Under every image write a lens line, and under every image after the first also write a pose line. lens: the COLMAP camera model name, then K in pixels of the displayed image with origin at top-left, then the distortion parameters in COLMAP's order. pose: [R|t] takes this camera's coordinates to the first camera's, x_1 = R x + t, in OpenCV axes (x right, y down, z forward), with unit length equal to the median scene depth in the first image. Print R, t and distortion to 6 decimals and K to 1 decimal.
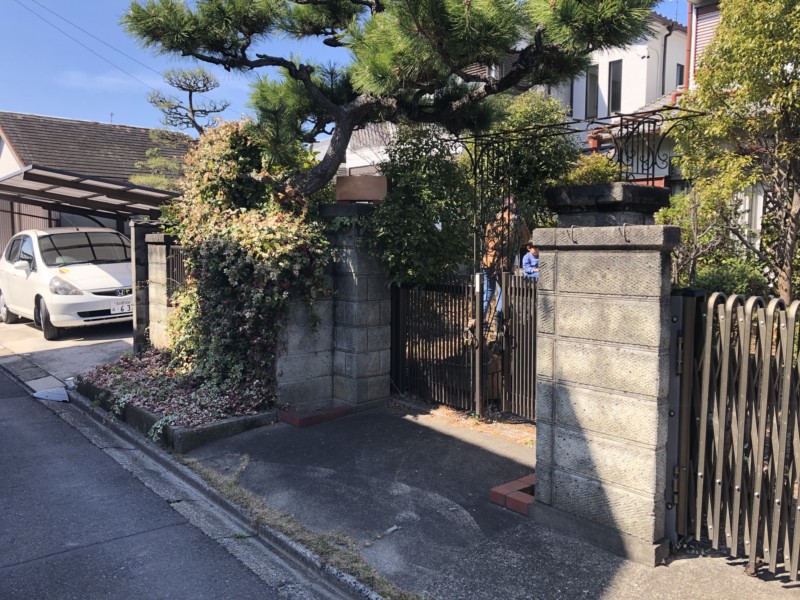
lens RADIAL K [[661.4, 0, 400.0], [0, 661.4, 300.0], [0, 0, 1]] dist [0.016054, 0.018970]
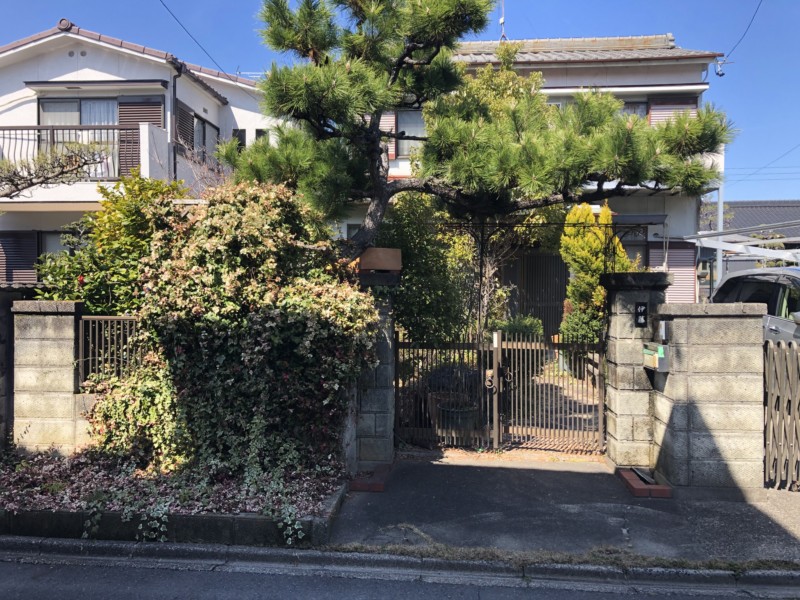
lens RADIAL K [[661.4, 0, 400.0], [0, 661.4, 300.0], [0, 0, 1]] dist [0.016054, 0.018970]
pose [[0.708263, -0.017407, 0.705734, -1.329690], [0.062068, 0.997360, -0.037691, -0.098945], [-0.703215, 0.070498, 0.707474, 0.364133]]
